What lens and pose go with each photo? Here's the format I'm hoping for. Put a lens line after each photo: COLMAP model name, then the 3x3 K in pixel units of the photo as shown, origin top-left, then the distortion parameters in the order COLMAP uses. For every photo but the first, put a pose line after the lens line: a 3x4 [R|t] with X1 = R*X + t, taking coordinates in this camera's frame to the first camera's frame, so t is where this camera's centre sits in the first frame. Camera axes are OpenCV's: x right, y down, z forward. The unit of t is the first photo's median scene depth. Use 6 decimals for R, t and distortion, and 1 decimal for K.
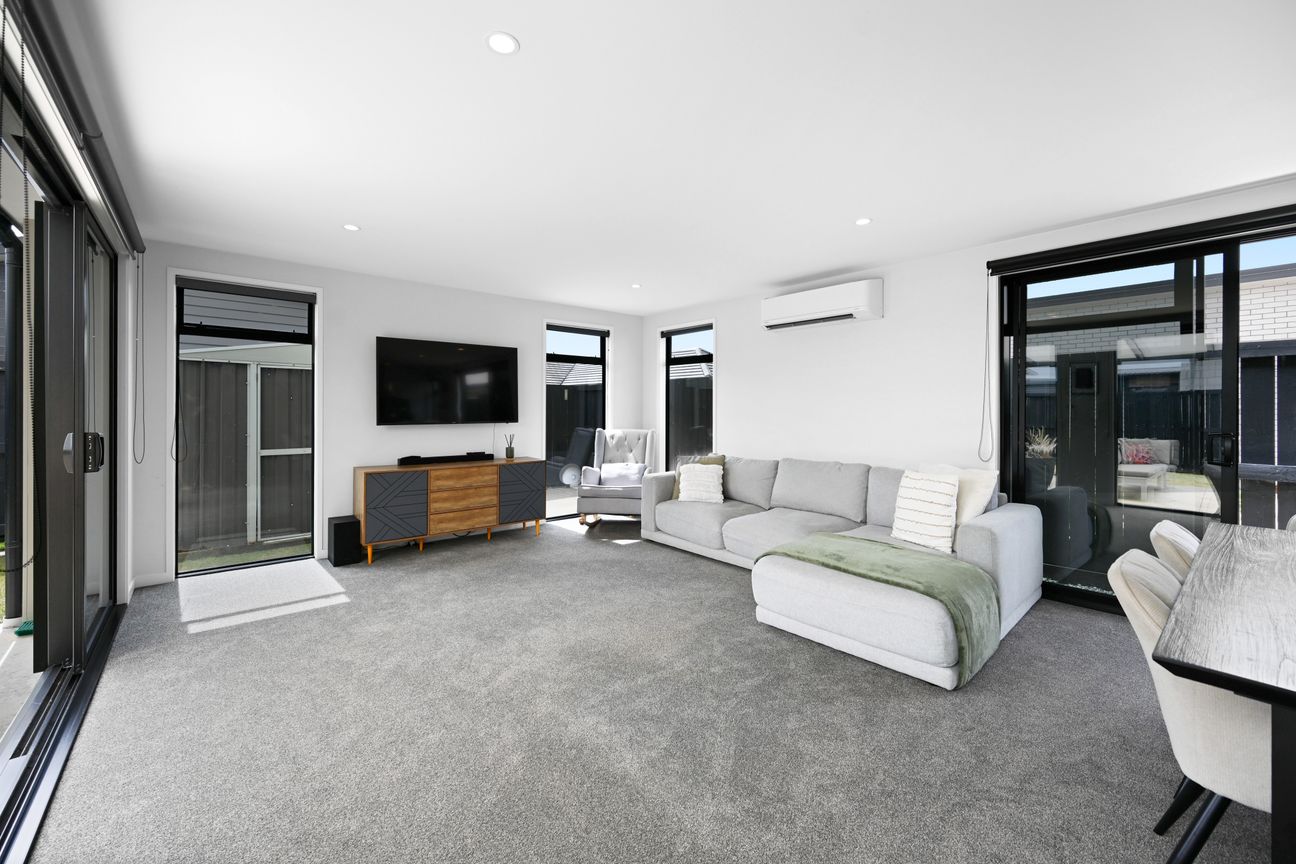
lens RADIAL K [[517.3, 0, 644.3], [0, 517.3, 409.8], [0, 0, 1]] dist [-0.000069, 0.000005]
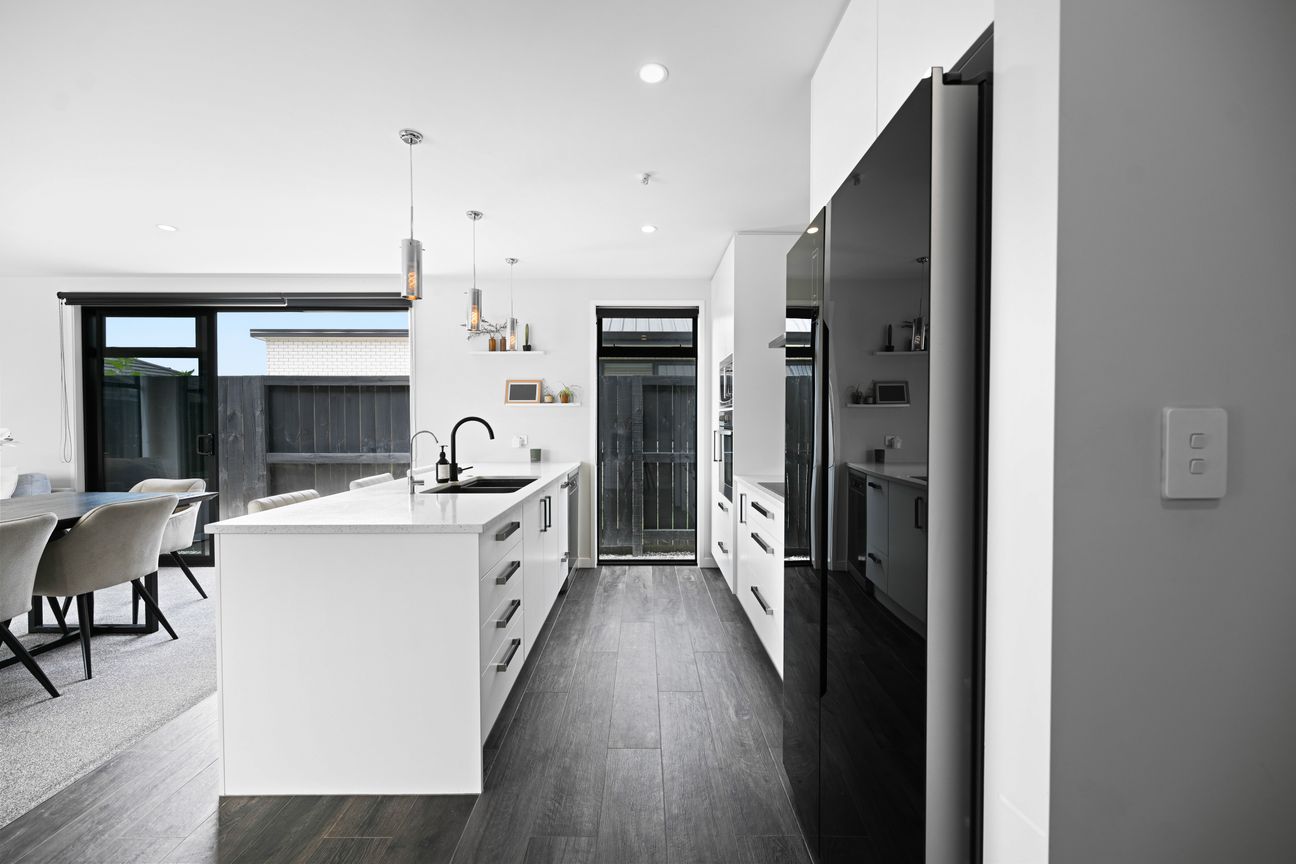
lens RADIAL K [[509.3, 0, 648.0], [0, 509.3, 432.0], [0, 0, 1]] dist [-0.001746, -0.000228]
pose [[0.639350, -0.021552, 0.768614, 0.682118], [0.001309, 0.999636, 0.026941, -0.001308], [-0.768915, -0.016219, 0.639146, -0.820370]]
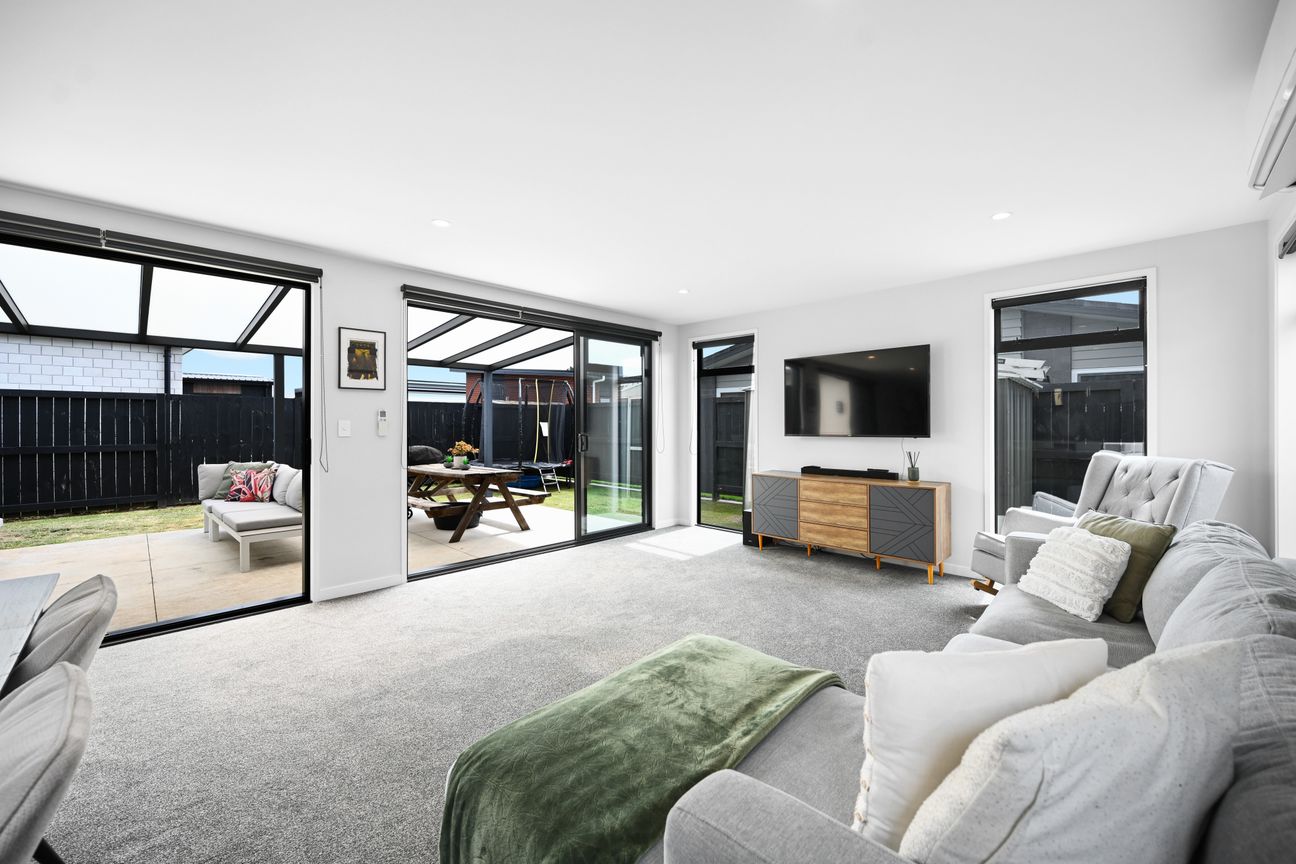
lens RADIAL K [[517.3, 0, 644.3], [0, 517.3, 409.8], [0, 0, 1]] dist [-0.000069, 0.000005]
pose [[0.076343, -0.024195, -0.996788, 0.837594], [0.006612, 0.999696, -0.023759, -0.004241], [0.997060, -0.004777, 0.076480, 0.804155]]
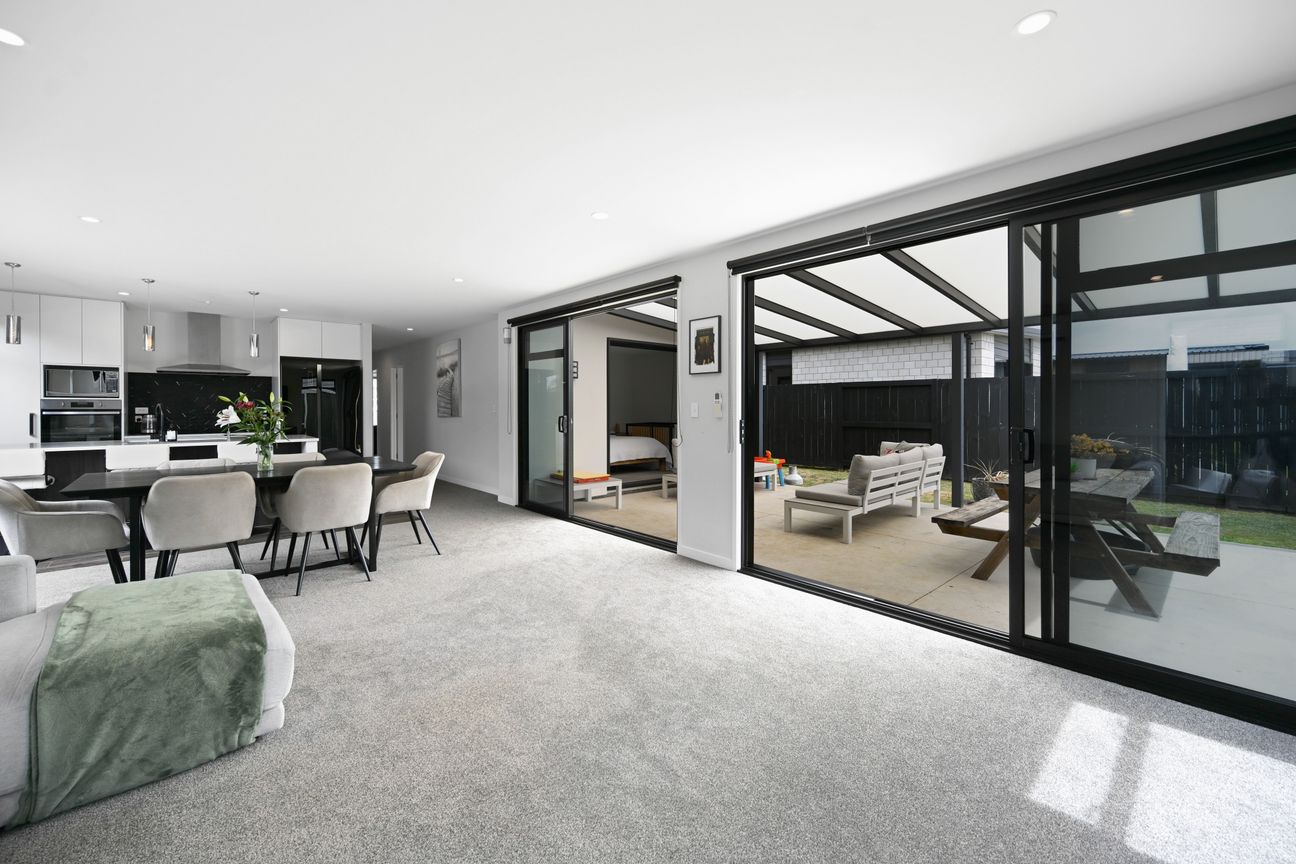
lens RADIAL K [[517.3, 0, 644.3], [0, 517.3, 409.8], [0, 0, 1]] dist [-0.000069, 0.000005]
pose [[-0.999211, -0.003881, -0.039528, -0.159946], [-0.004319, 0.999930, 0.010997, -0.008683], [0.039483, 0.011159, -0.999158, 1.487805]]
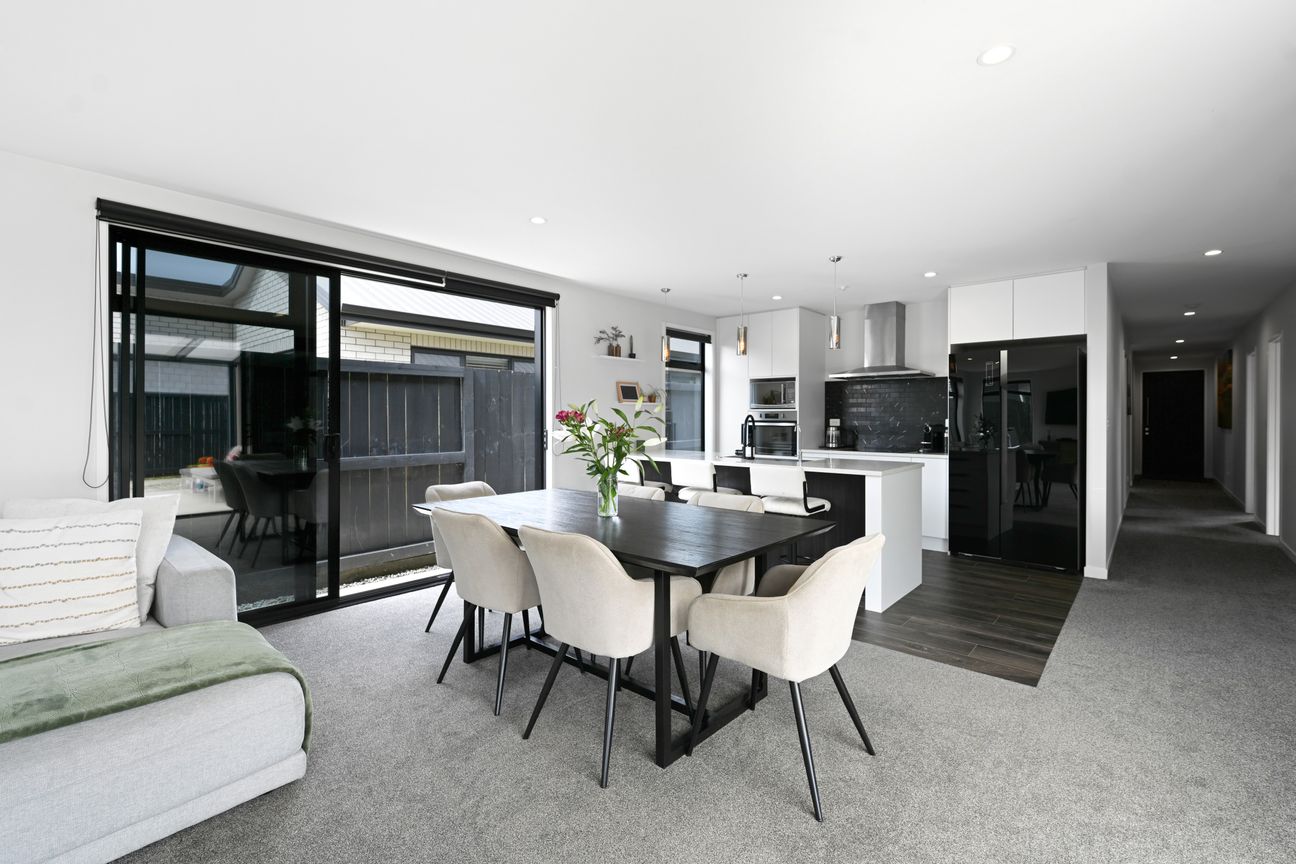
lens RADIAL K [[577.7, 0, 646.5], [0, 577.7, 415.2], [0, 0, 1]] dist [0.000015, 0.000736]
pose [[-0.143845, 0.000033, 0.989600, -0.224523], [-0.003501, 0.999994, -0.000543, 0.001184], [-0.989594, -0.003543, -0.143844, 0.418000]]
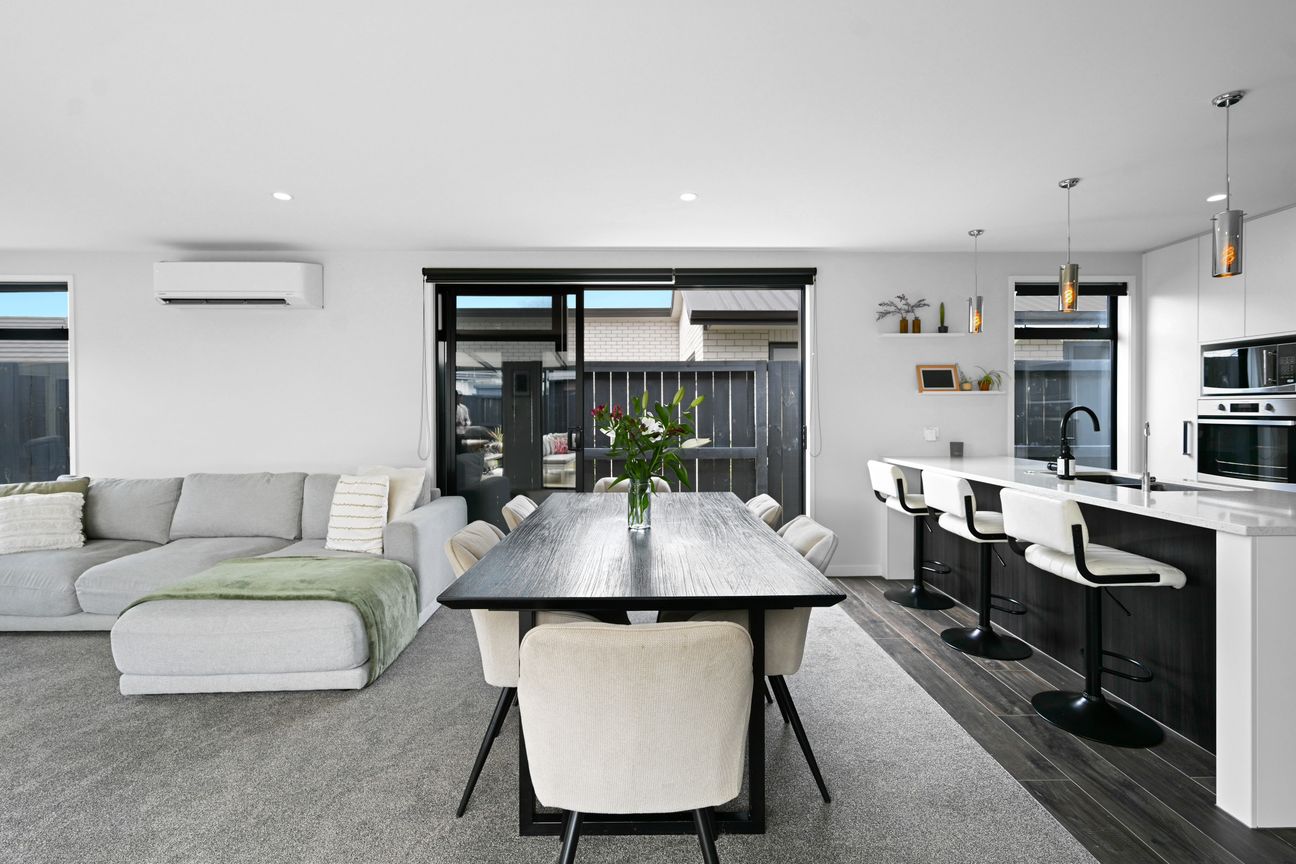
lens RADIAL K [[577.7, 0, 646.5], [0, 577.7, 415.2], [0, 0, 1]] dist [0.000015, 0.000736]
pose [[0.640062, -0.009605, 0.768263, 0.059852], [0.003416, 0.999948, 0.009655, 0.000373], [-0.768316, -0.003555, 0.640061, -0.098142]]
